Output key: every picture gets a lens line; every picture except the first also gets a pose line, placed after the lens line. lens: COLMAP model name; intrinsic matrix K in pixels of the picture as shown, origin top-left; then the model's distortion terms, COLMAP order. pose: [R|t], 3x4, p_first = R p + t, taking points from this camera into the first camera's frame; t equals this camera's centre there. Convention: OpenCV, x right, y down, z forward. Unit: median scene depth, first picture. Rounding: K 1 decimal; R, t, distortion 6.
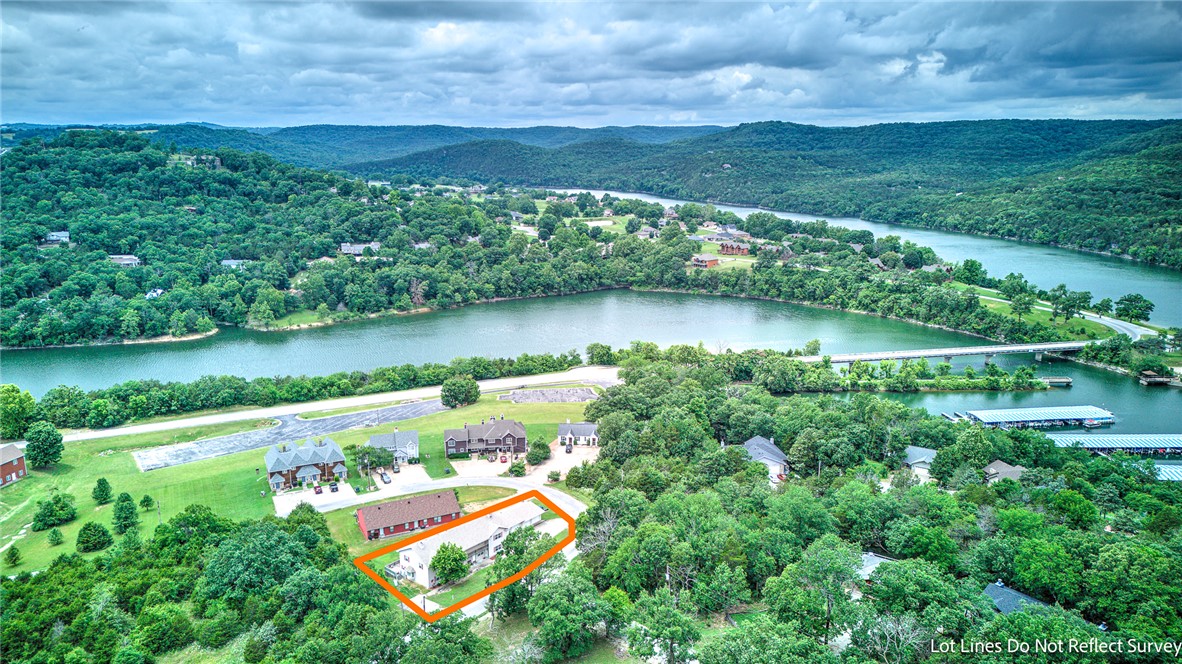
lens RADIAL K [[836.1, 0, 591.0], [0, 836.1, 332.0], [0, 0, 1]] dist [0.084764, -0.091304]
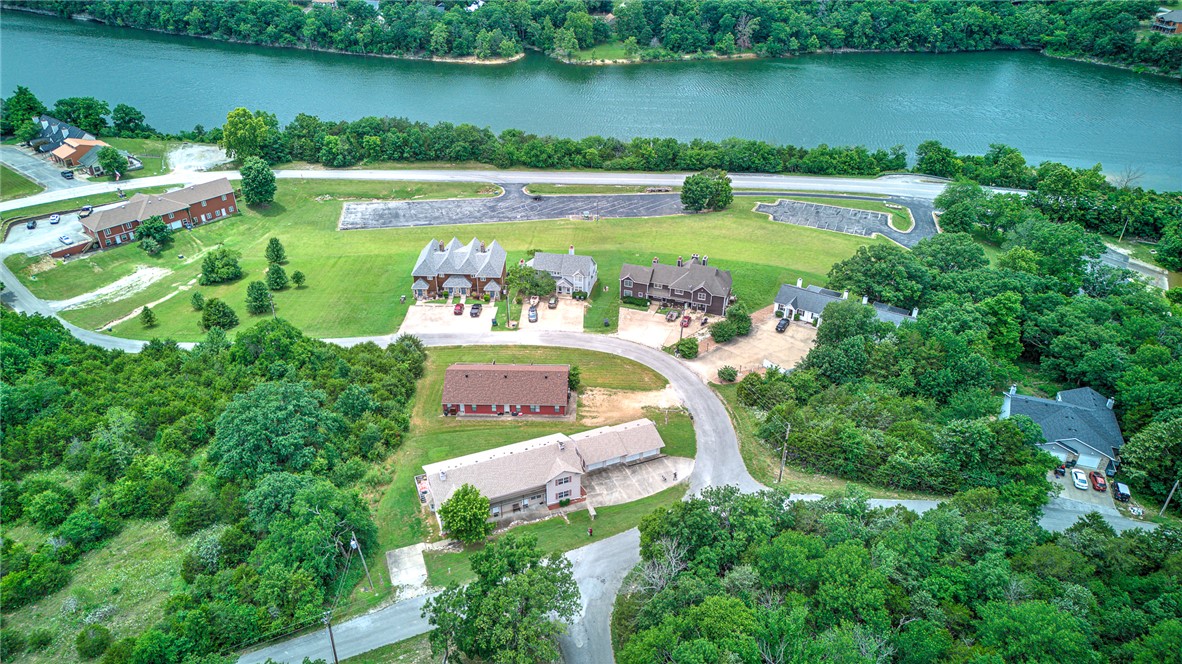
lens RADIAL K [[836.1, 0, 591.0], [0, 836.1, 332.0], [0, 0, 1]] dist [0.084764, -0.091304]
pose [[0.891142, 0.243298, -0.382977, 0.068218], [-0.110703, 0.935156, 0.336494, -0.050427], [0.440011, -0.257468, 0.860291, 0.214616]]
